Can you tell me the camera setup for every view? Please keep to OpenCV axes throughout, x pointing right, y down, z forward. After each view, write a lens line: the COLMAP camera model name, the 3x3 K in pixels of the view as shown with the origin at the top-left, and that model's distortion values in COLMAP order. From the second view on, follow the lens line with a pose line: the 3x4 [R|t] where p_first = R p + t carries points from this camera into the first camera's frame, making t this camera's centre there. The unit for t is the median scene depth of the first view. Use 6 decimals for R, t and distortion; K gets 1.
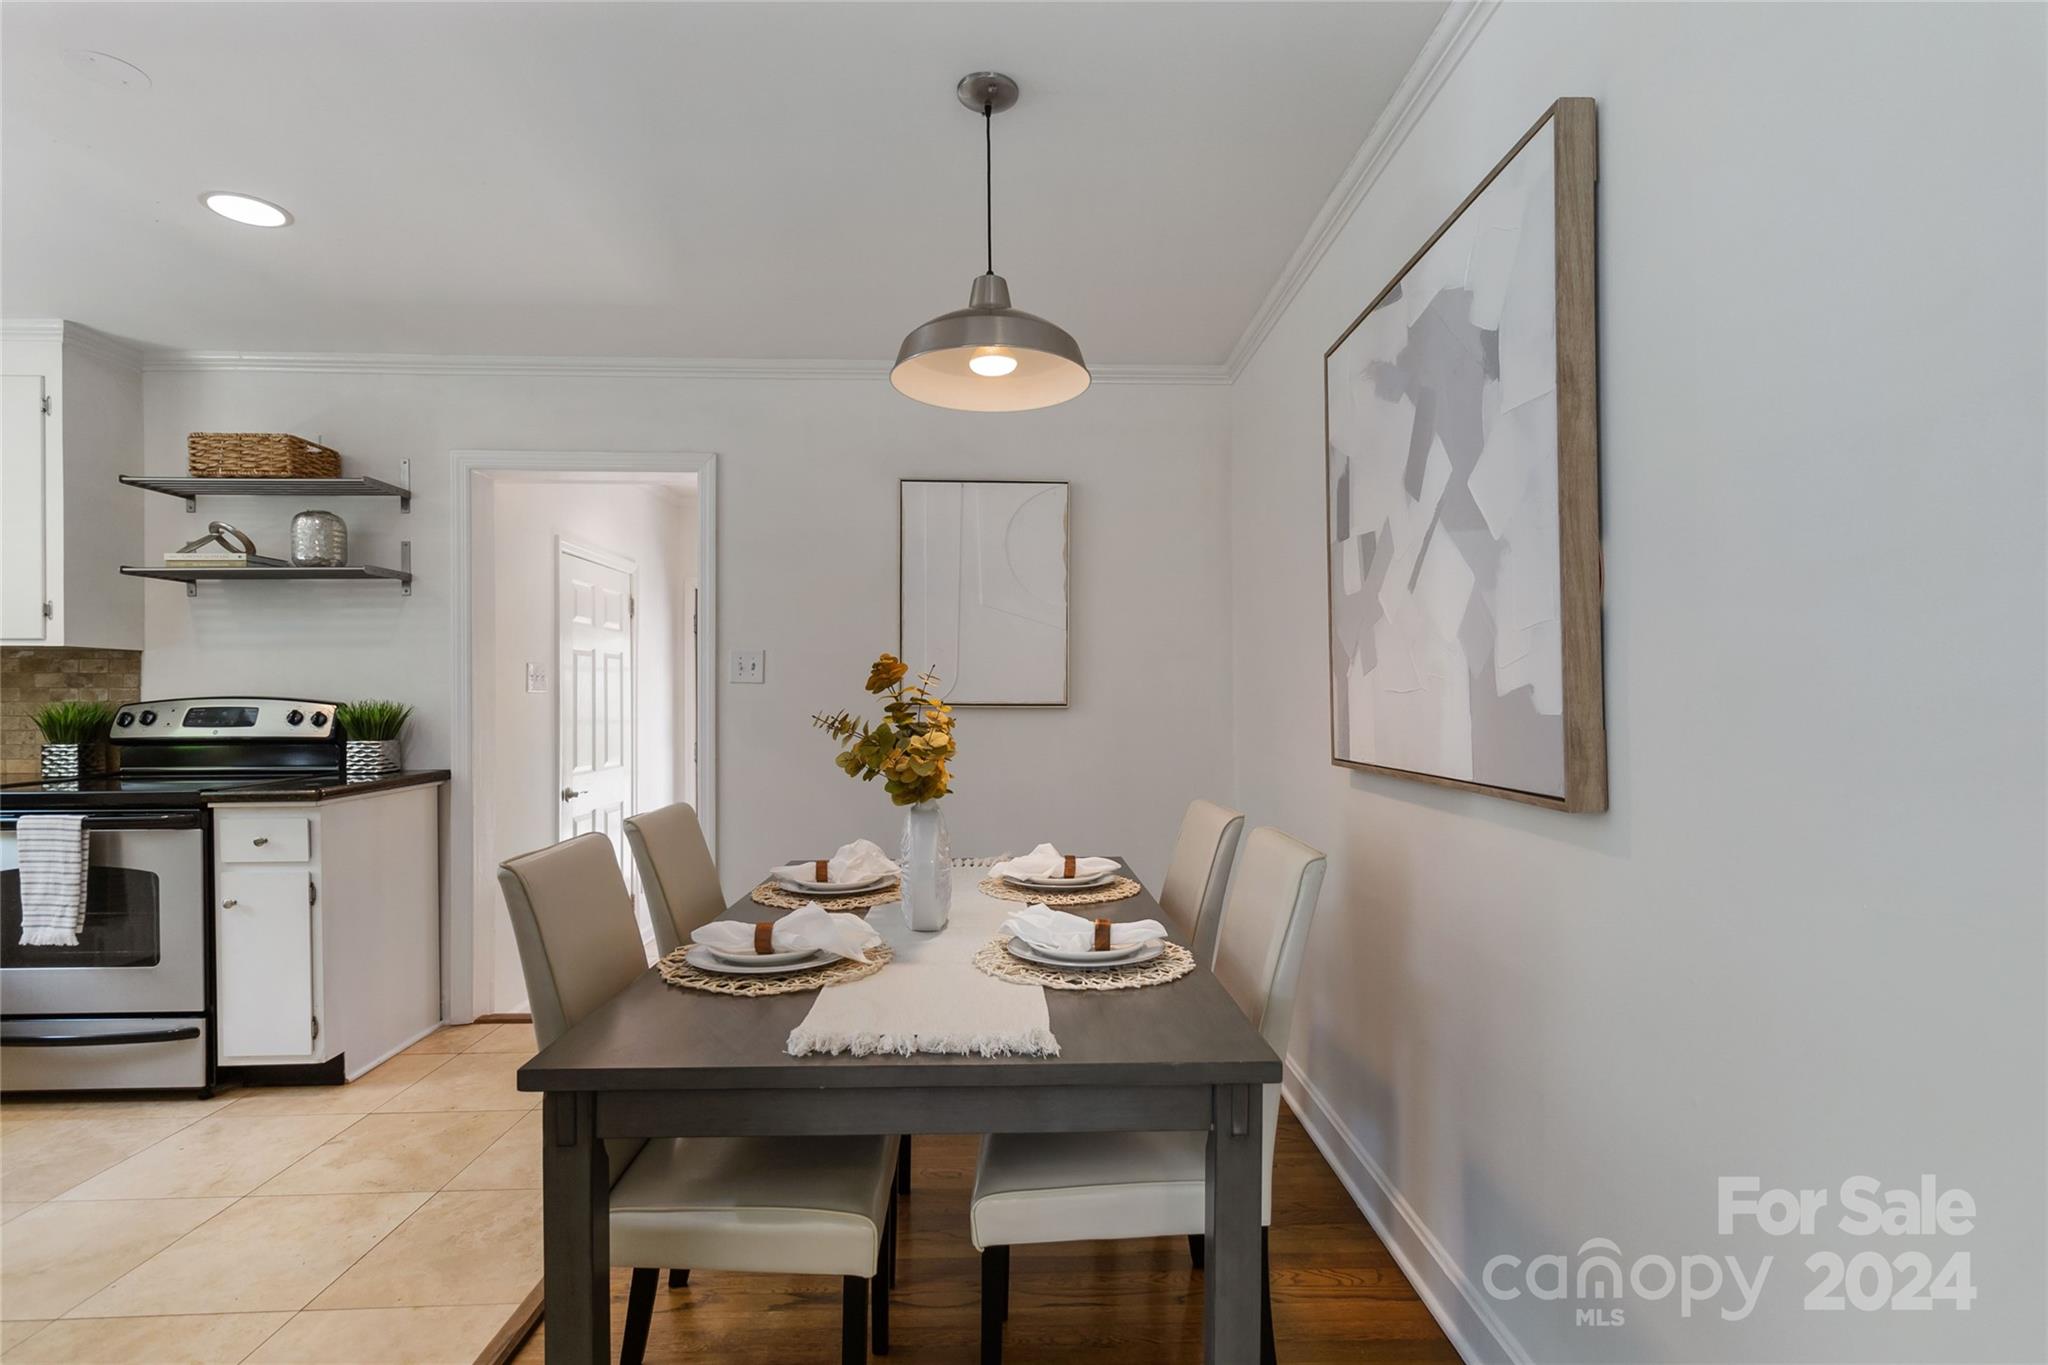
lens RADIAL K [[963.2, 0, 1049.2], [0, 963.2, 701.2], [0, 0, 1]] dist [-0.000150, 0.000759]
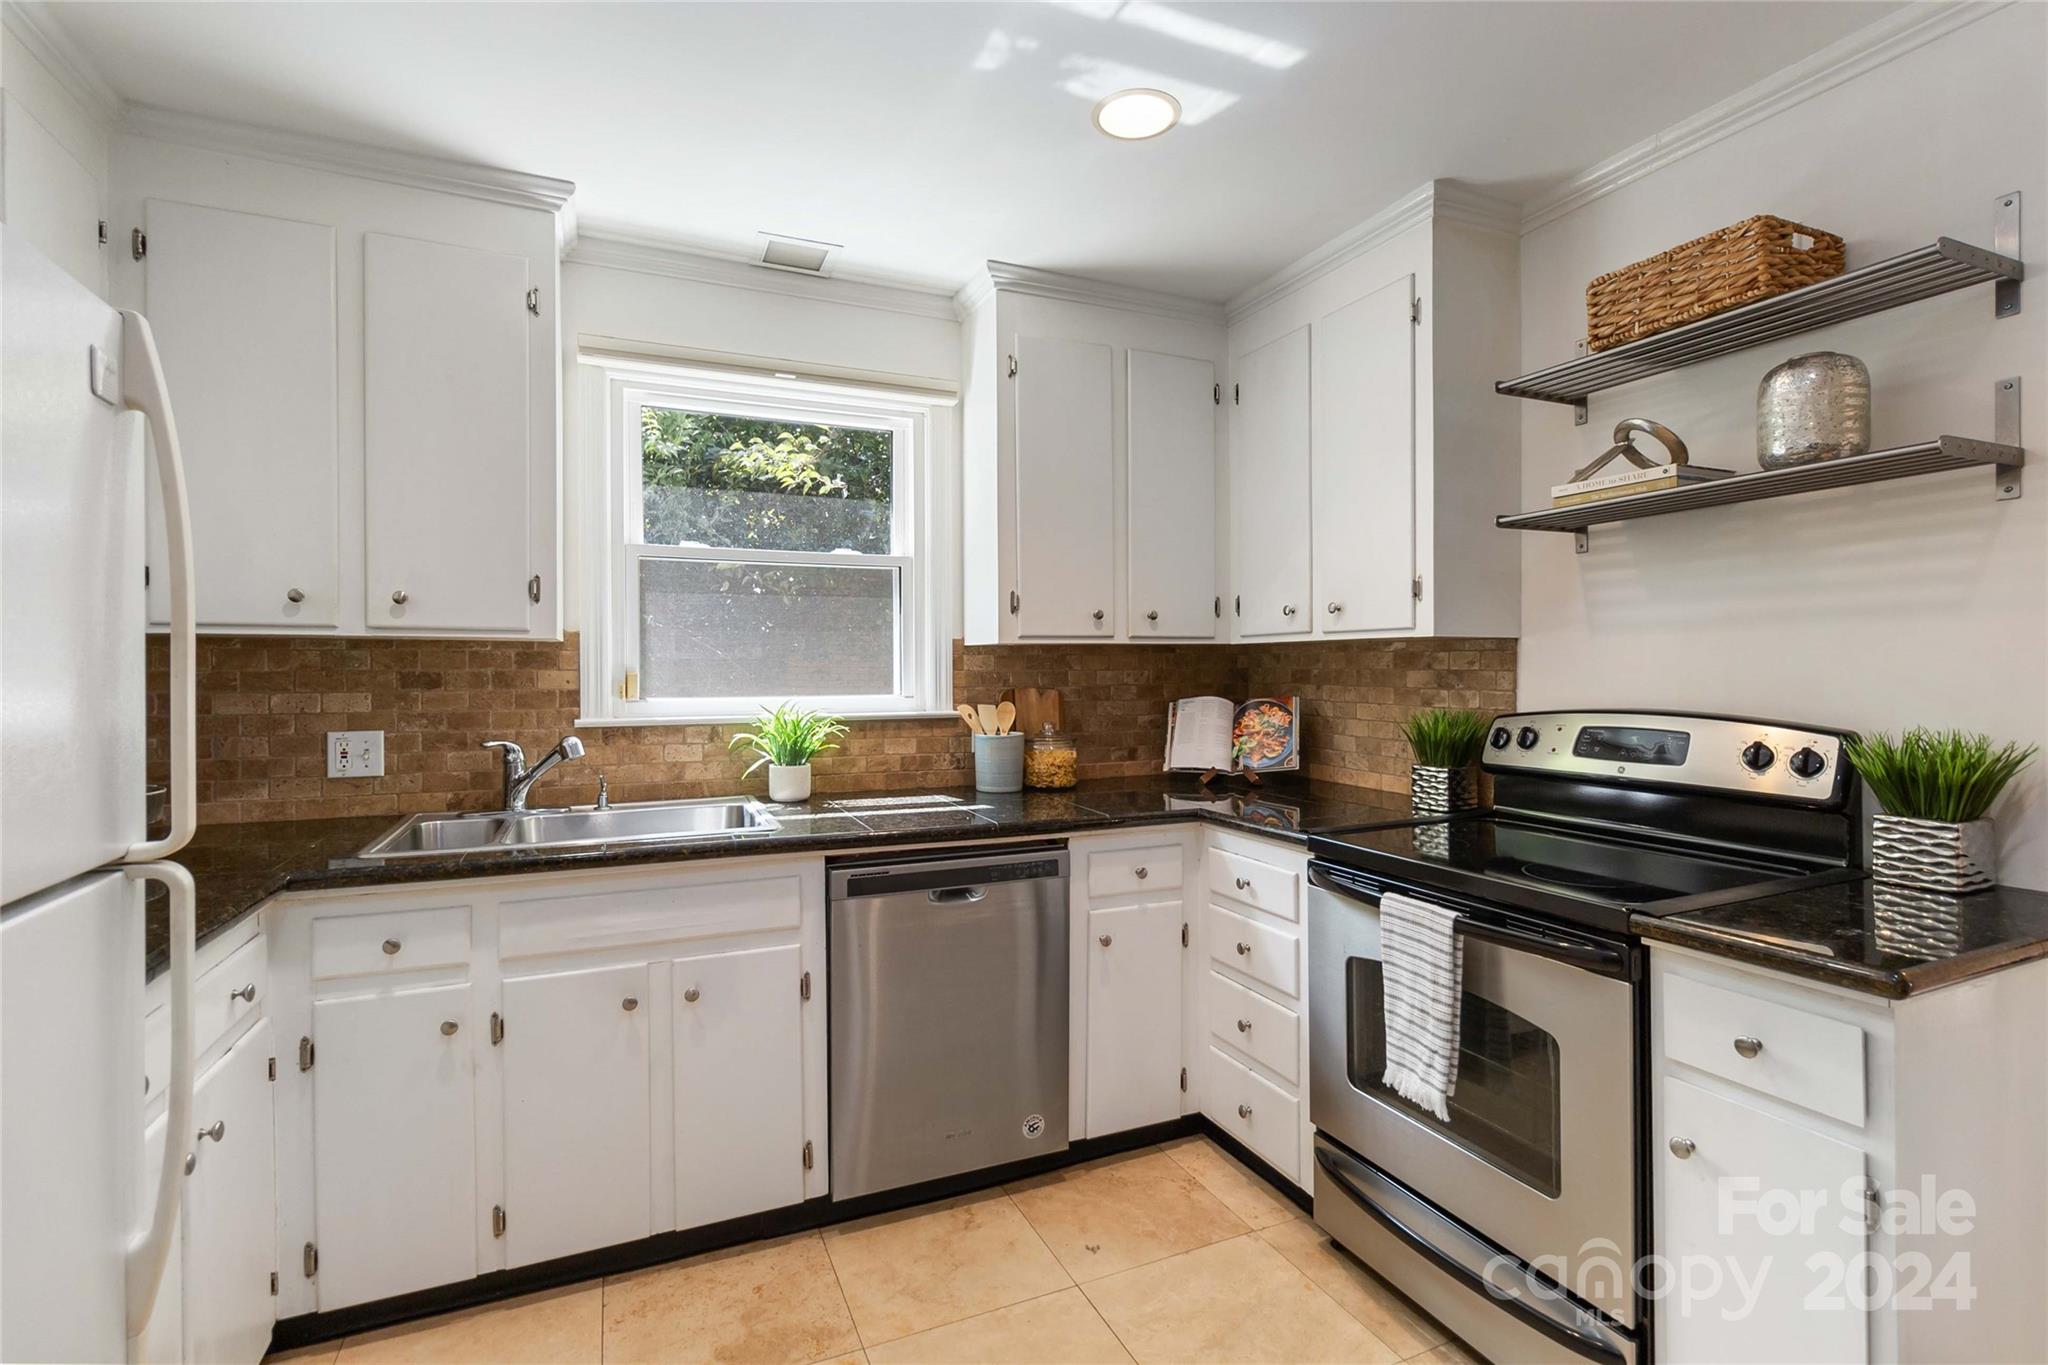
lens RADIAL K [[956.8, 0, 1037.2], [0, 956.8, 662.8], [0, 0, 1]] dist [0.002756, 0.001359]
pose [[0.368616, -0.002335, -0.929579, -0.444079], [-0.002139, 0.999992, -0.003360, -0.032979], [0.929579, 0.003227, 0.368608, 0.438805]]
